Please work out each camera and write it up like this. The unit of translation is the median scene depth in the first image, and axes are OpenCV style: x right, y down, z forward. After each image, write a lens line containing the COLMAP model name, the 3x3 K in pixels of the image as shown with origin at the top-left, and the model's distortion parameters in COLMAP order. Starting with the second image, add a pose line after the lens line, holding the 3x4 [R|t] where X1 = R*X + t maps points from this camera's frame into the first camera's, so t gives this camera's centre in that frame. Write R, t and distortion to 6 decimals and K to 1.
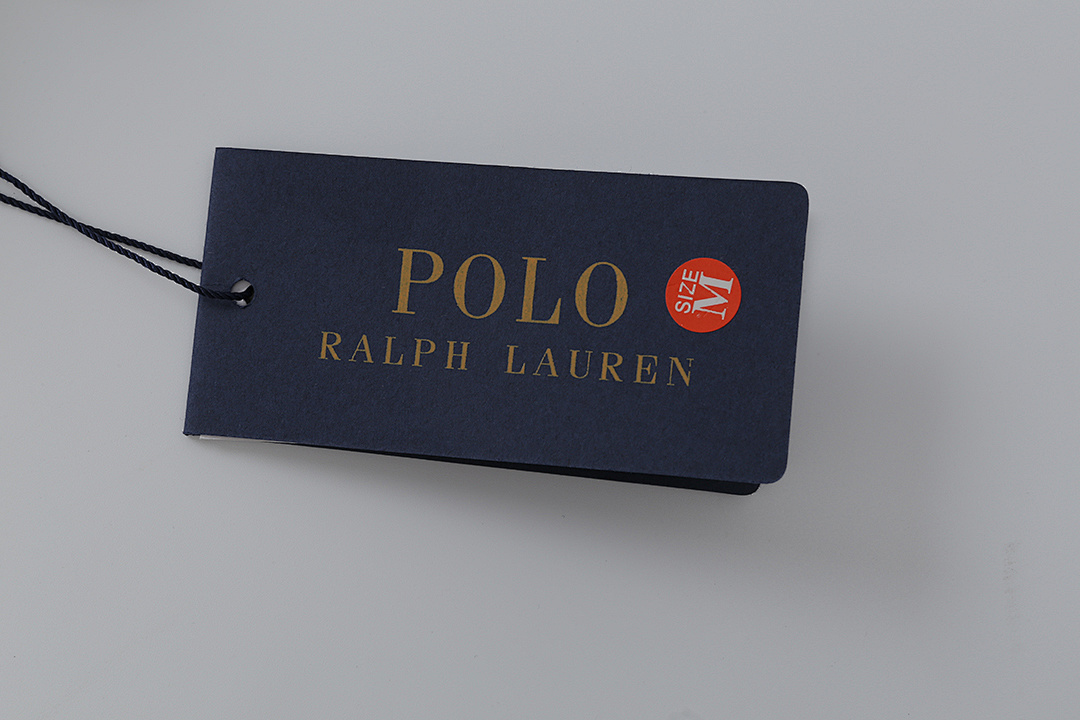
lens RADIAL K [[2189.5, 0, 540.0], [0, 2189.5, 360.0], [0, 0, 1]] dist [0.000661, 0.000112]
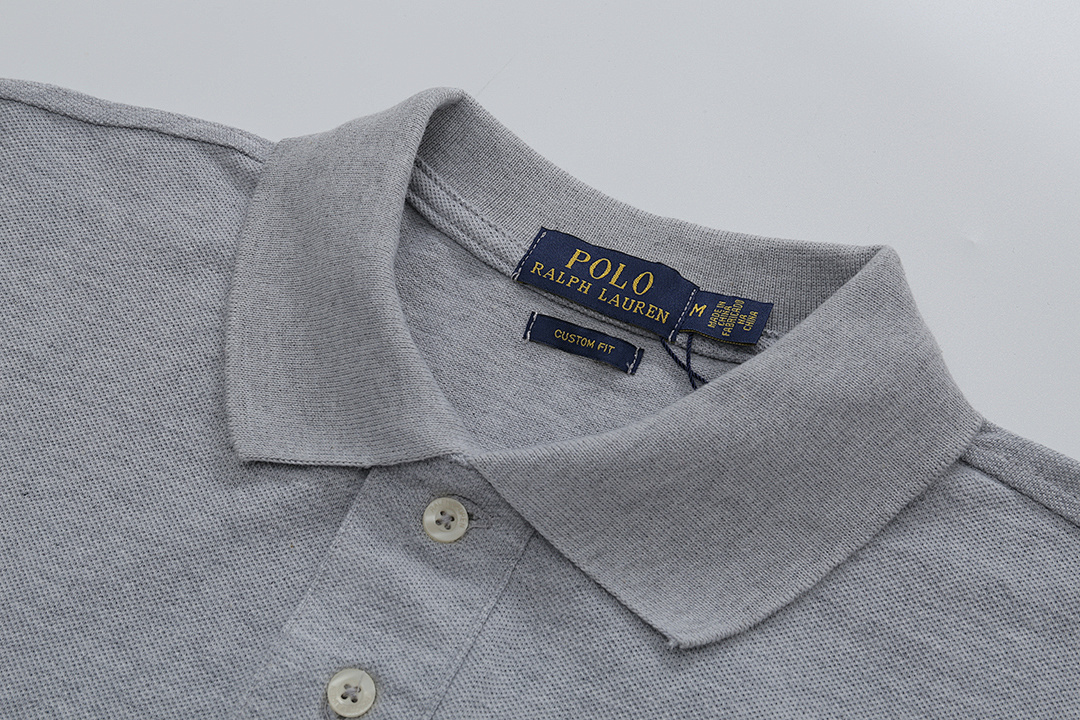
lens RADIAL K [[1934.6, 0, 540.0], [0, 1934.6, 360.0], [0, 0, 1]] dist [0.156911, 0.106198]
pose [[0.959930, 0.279079, -0.025492, -0.004891], [-0.276697, 0.958282, 0.071649, -0.071383], [0.044424, -0.061725, 0.997104, -1.364248]]
